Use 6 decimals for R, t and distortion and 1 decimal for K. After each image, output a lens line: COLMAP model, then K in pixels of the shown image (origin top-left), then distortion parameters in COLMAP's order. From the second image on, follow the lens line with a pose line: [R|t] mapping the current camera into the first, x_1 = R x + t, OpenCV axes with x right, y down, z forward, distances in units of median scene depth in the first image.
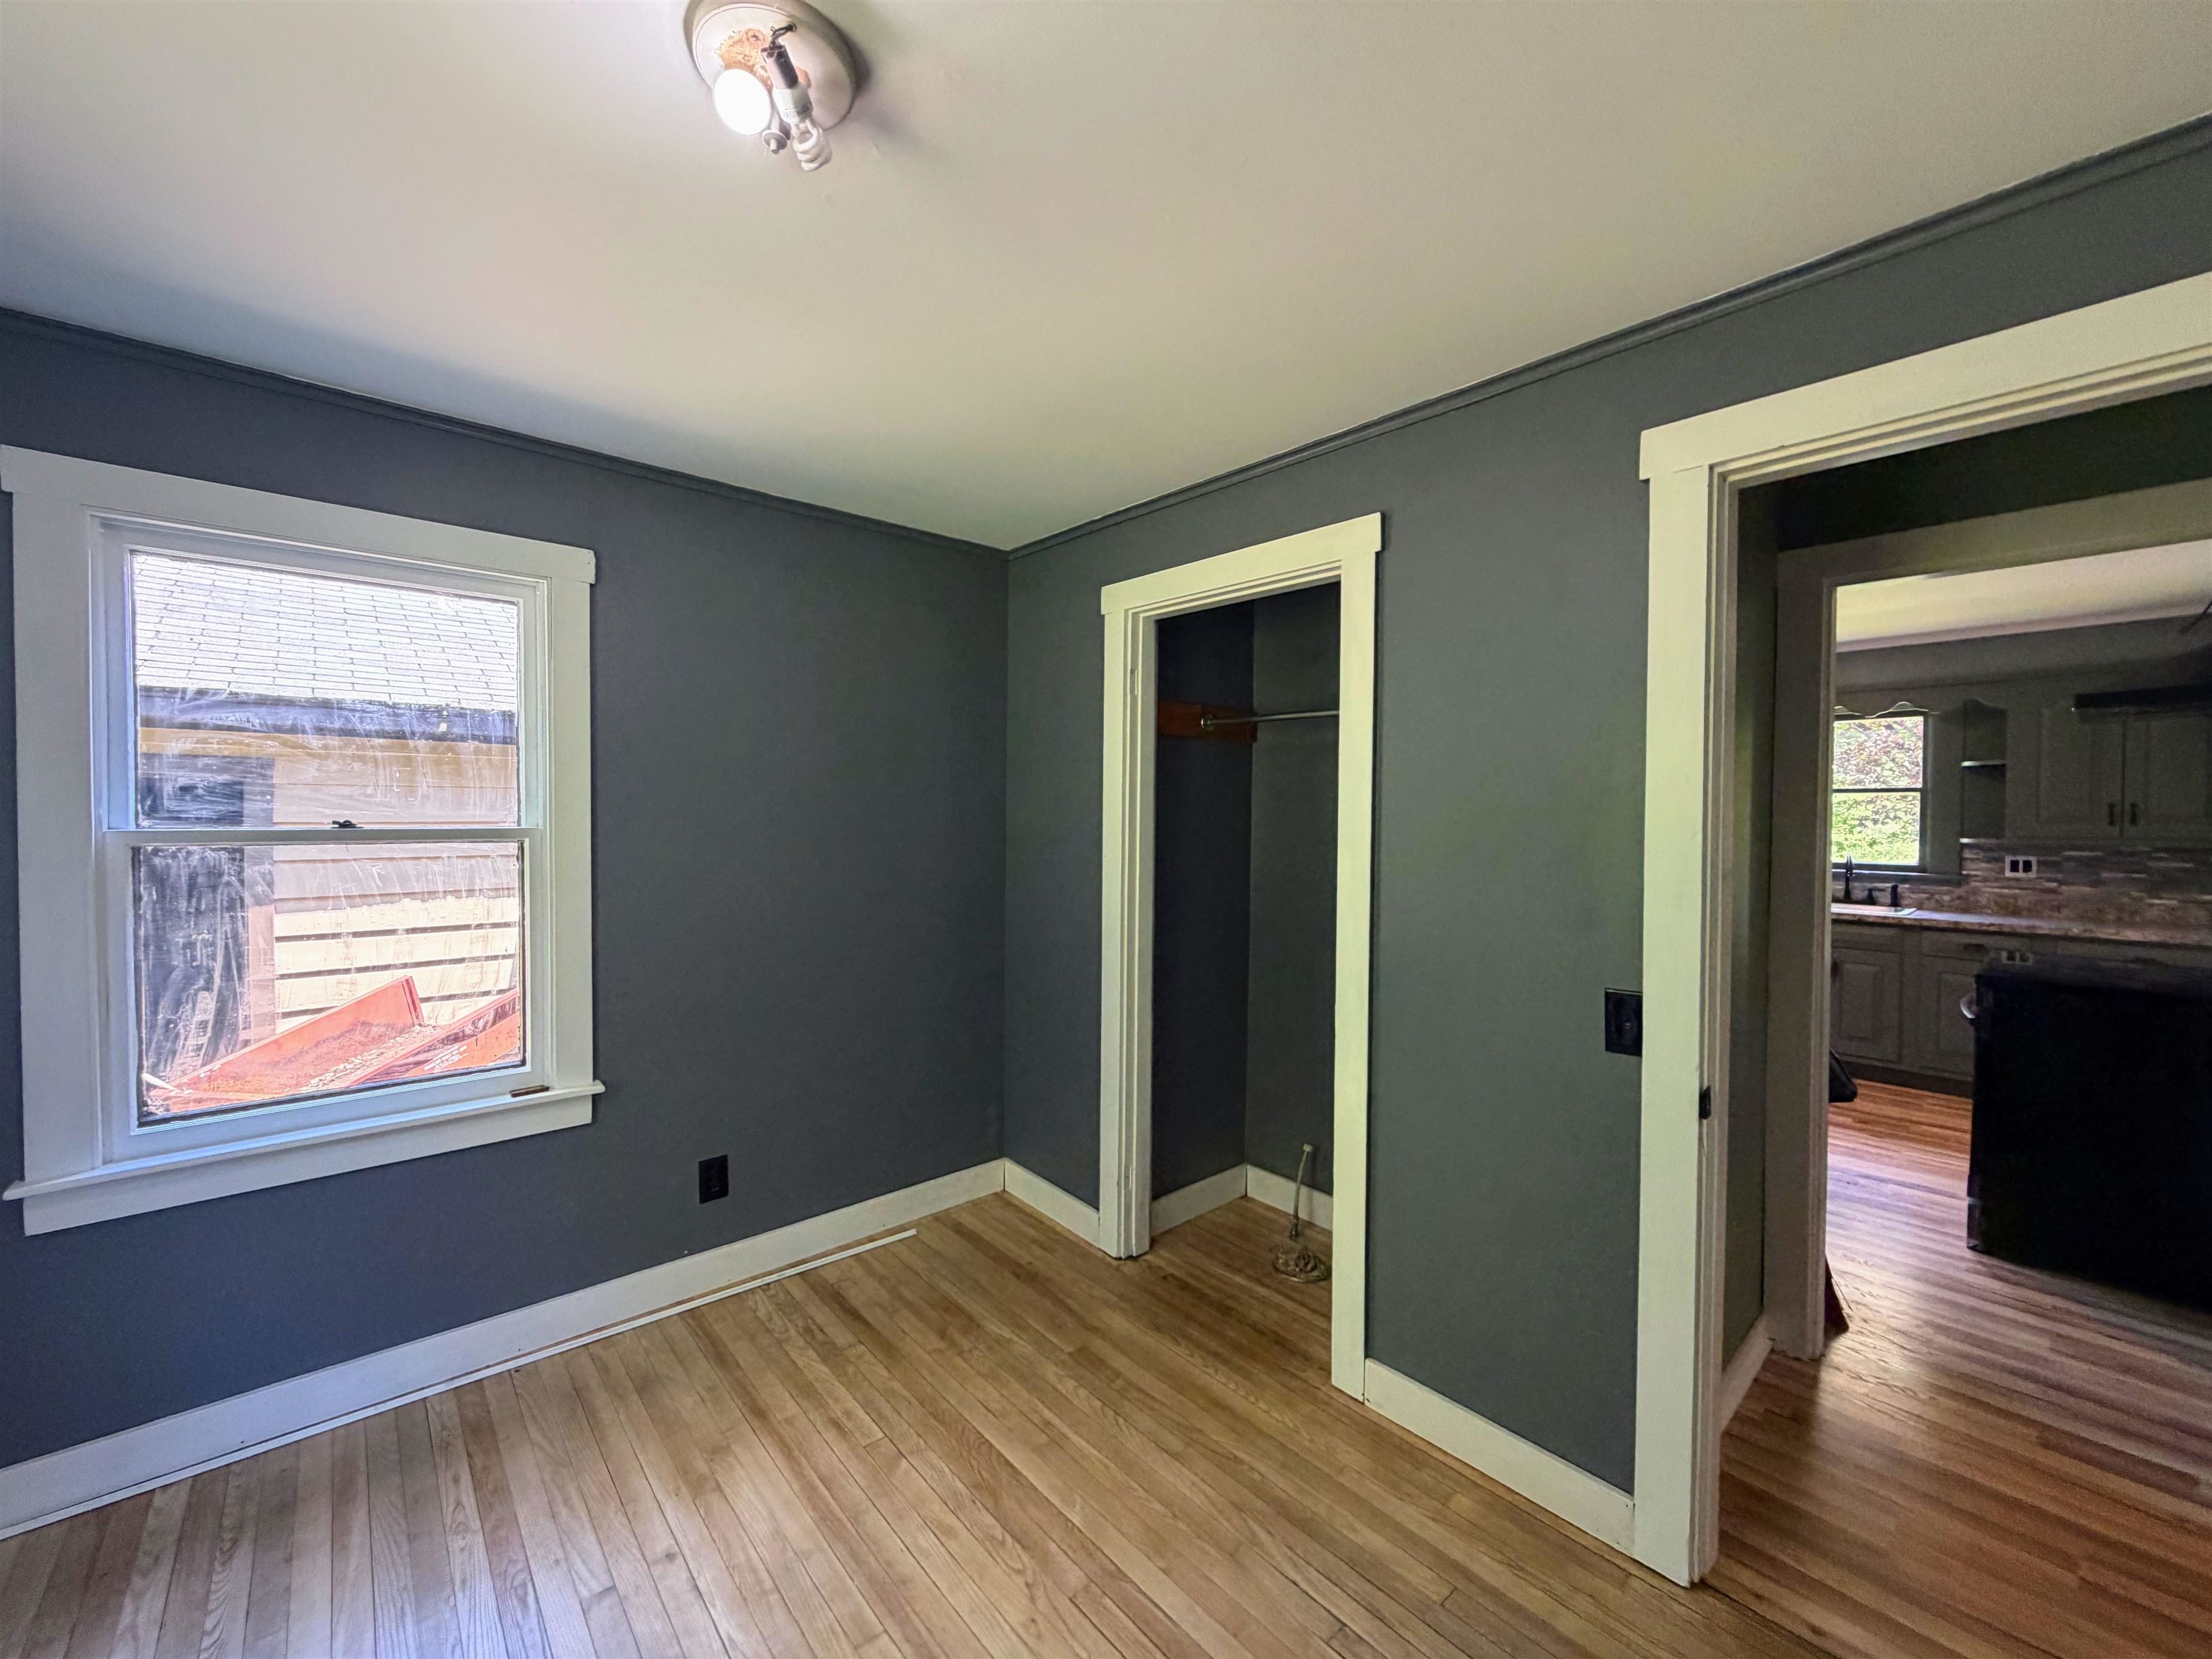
lens RADIAL K [[885.8, 0, 1094.2], [0, 885.8, 829.8], [0, 0, 1]] dist [-0.001105, 0.000202]
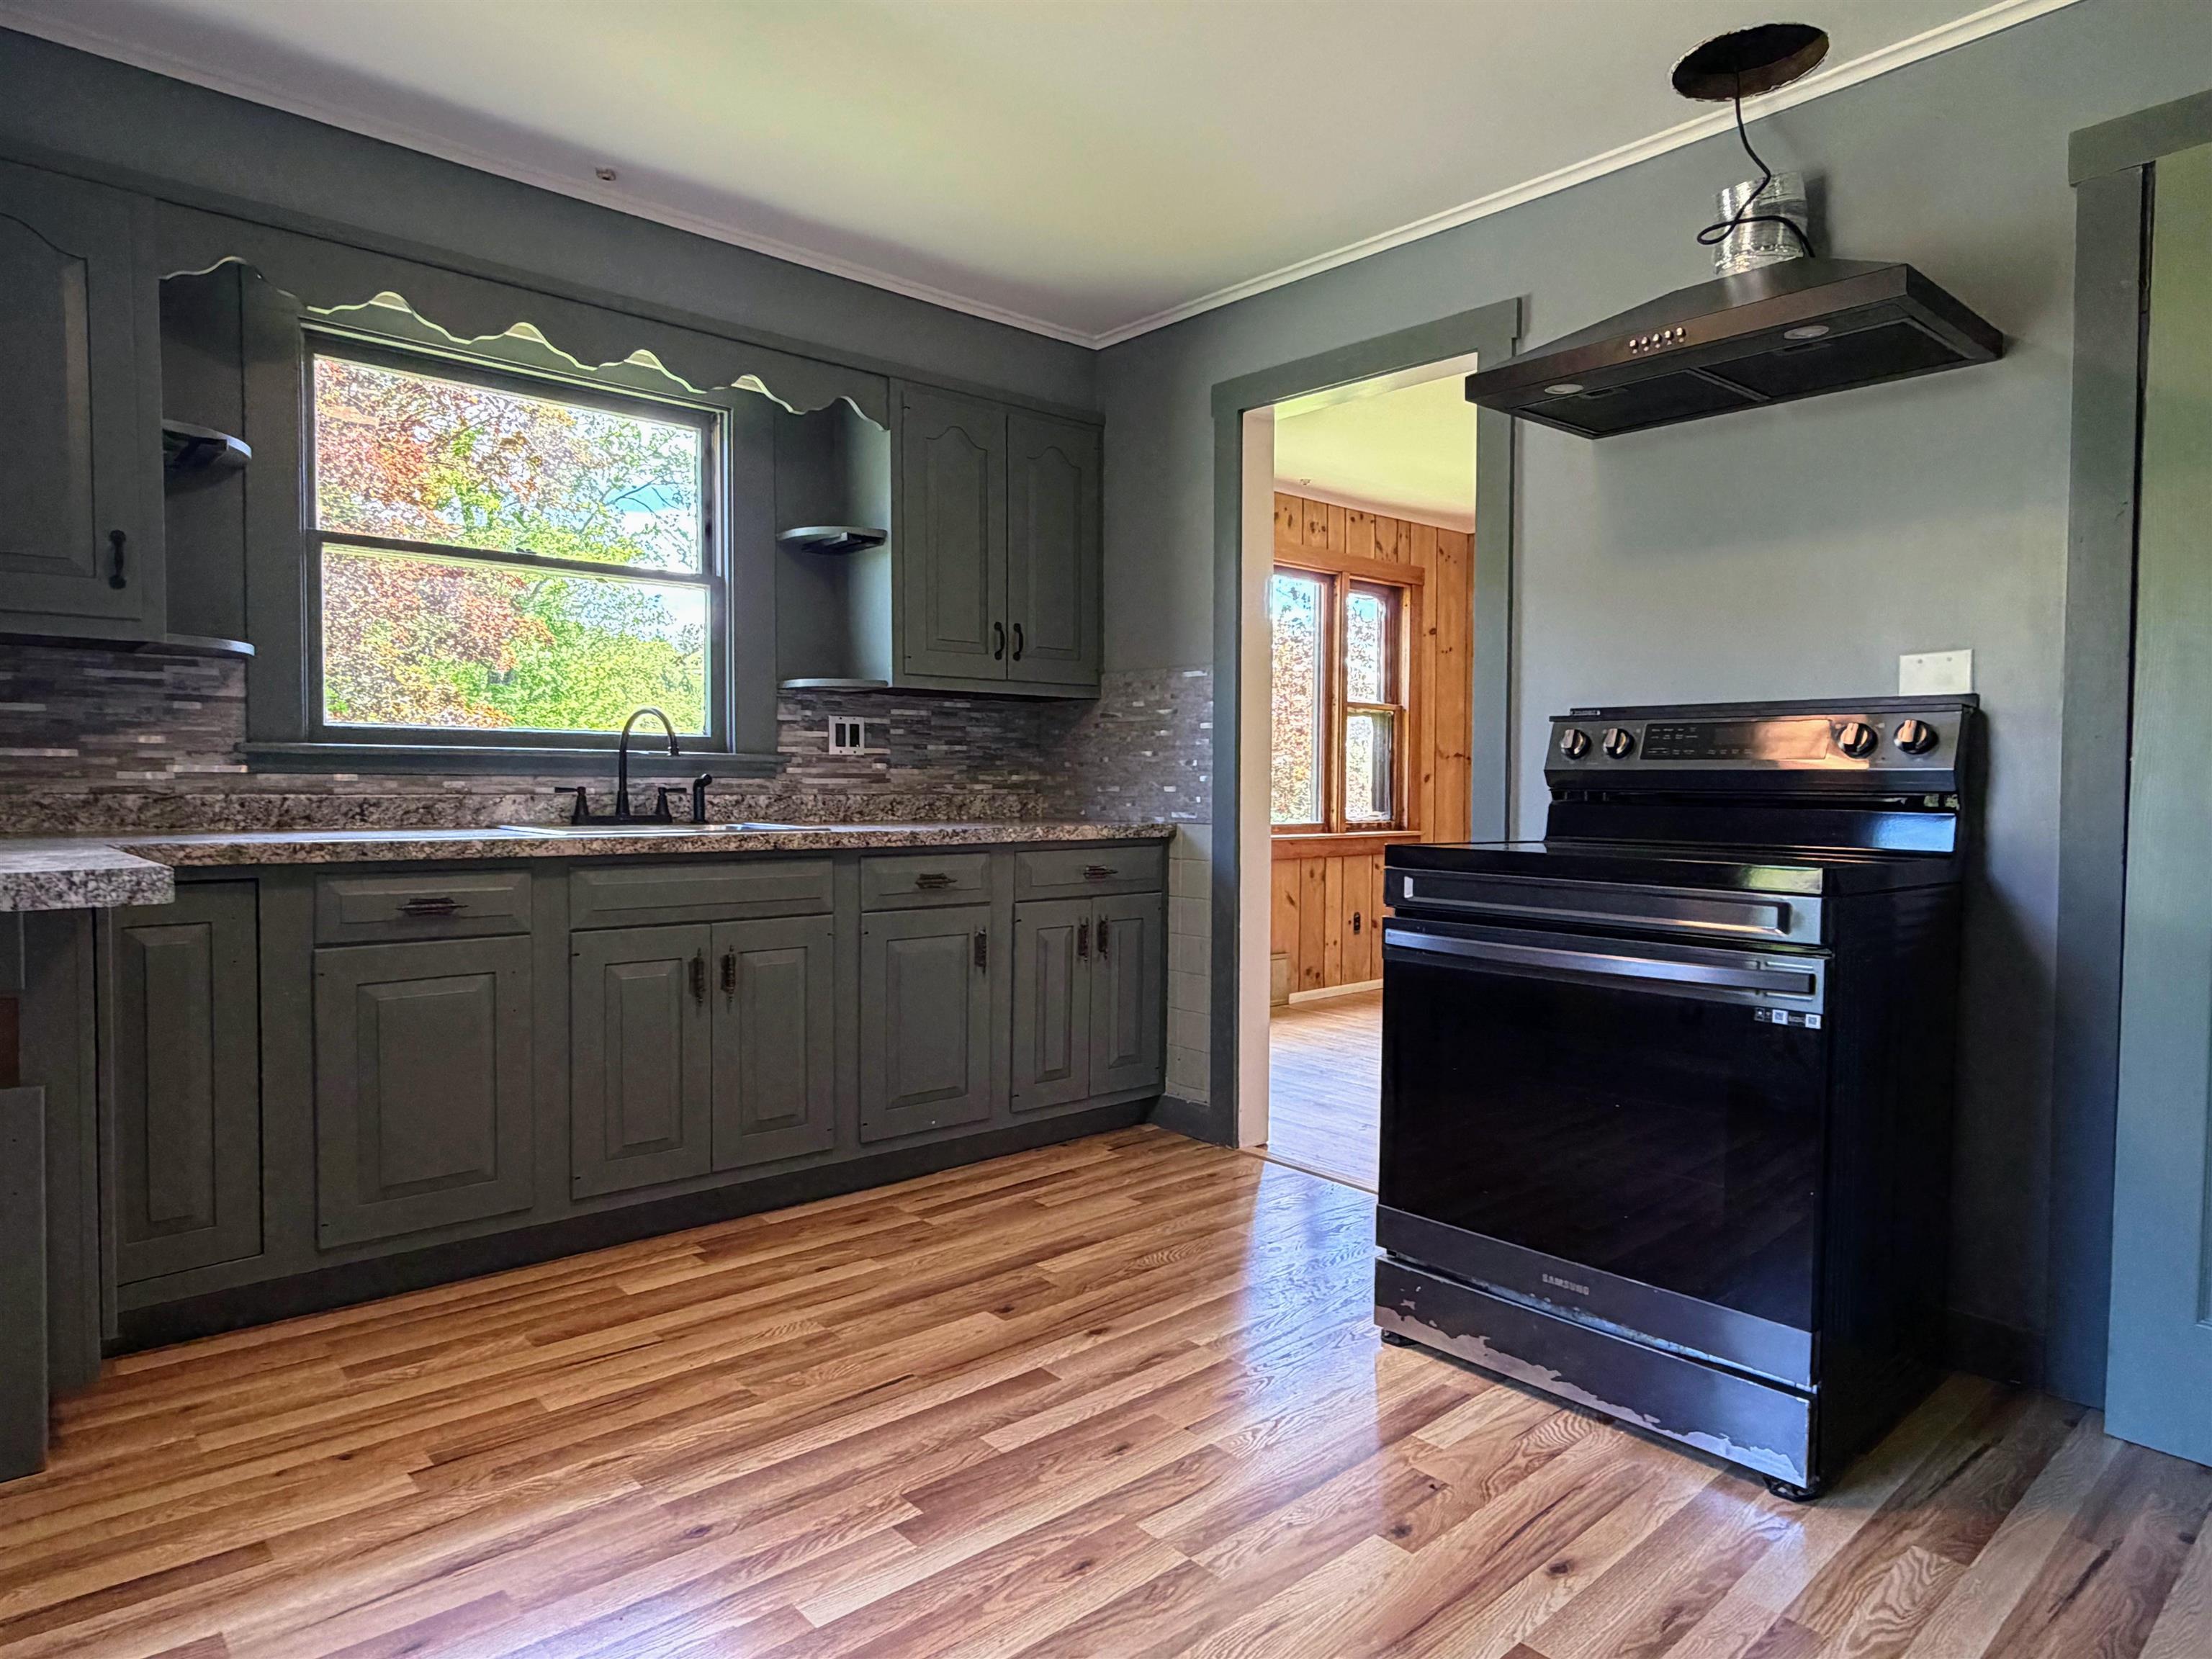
lens RADIAL K [[1315.6, 0, 1100.9], [0, 1315.6, 823.2], [0, 0, 1]] dist [0.001110, -0.000390]
pose [[-0.016681, -0.027955, 0.999470, 0.226826], [0.014727, 0.999494, 0.028202, 0.074765], [-0.999752, 0.015189, -0.016260, 0.854050]]
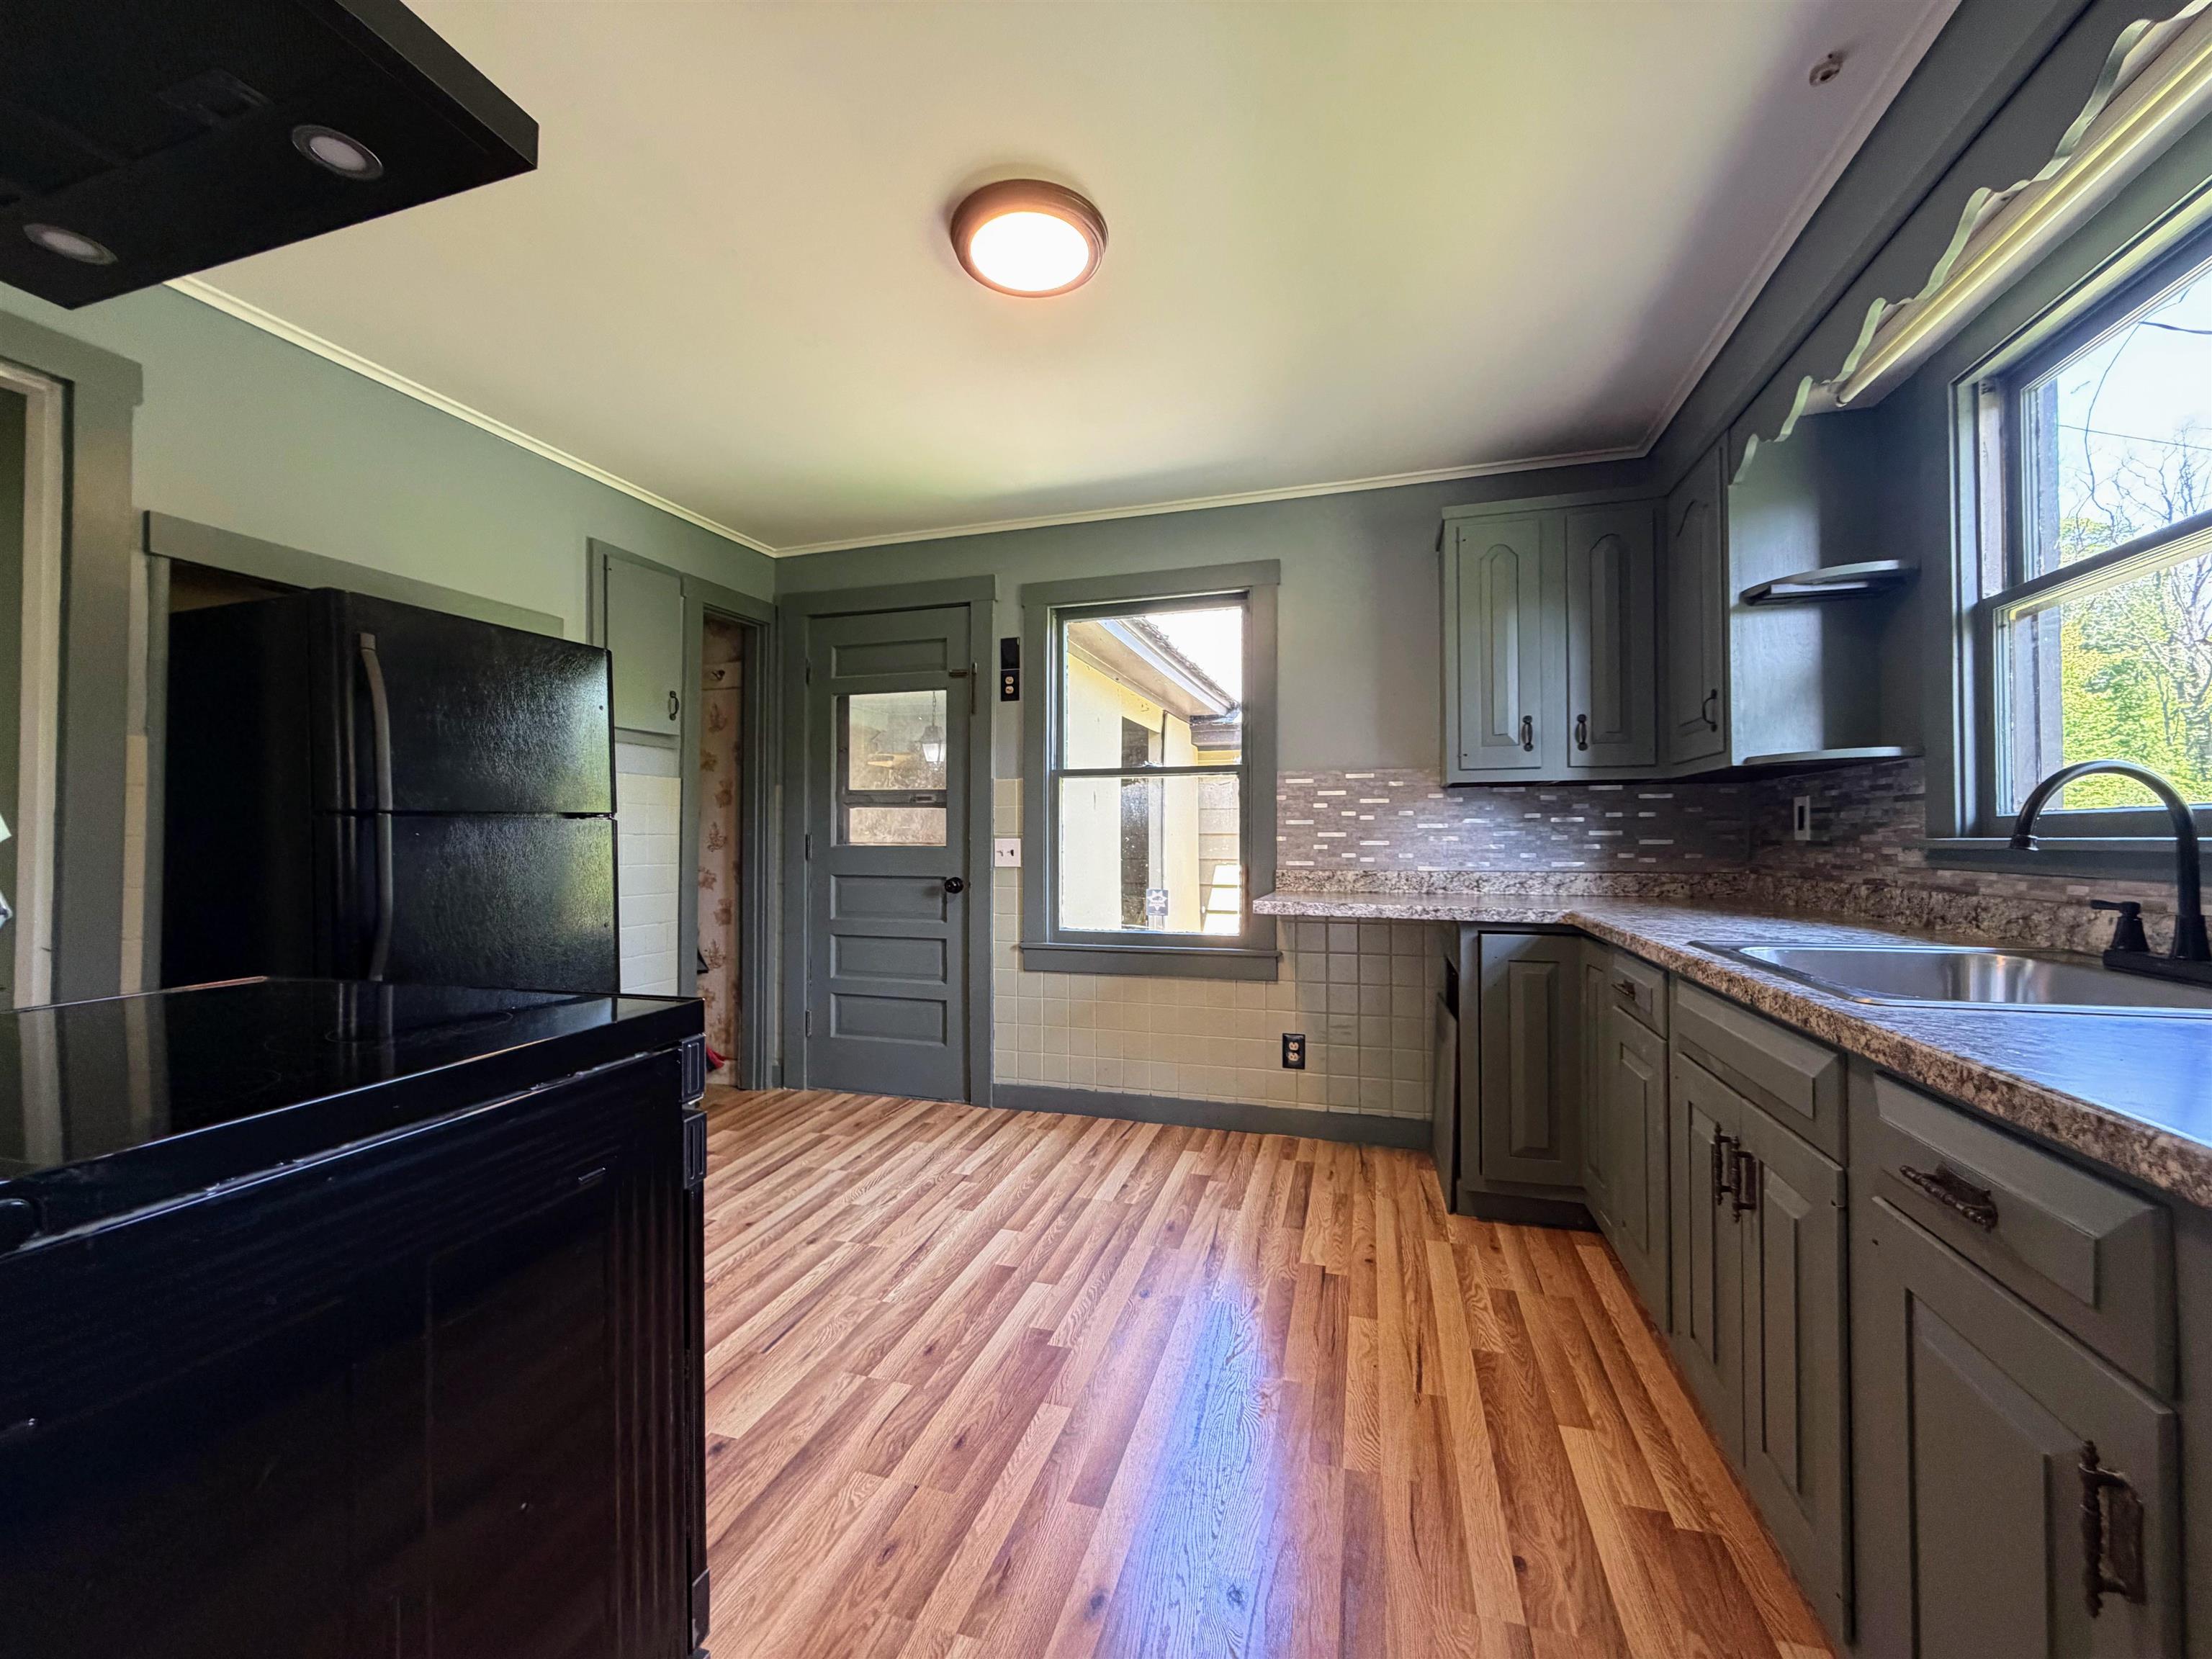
lens RADIAL K [[885.8, 0, 1100.0], [0, 885.8, 827.3], [0, 0, 1]] dist [-0.001105, 0.000202]
pose [[0.527922, -0.012543, -0.849200, 0.986576], [-0.017003, 0.999534, -0.025334, 0.060670], [0.849123, 0.027813, 0.527463, 0.699679]]
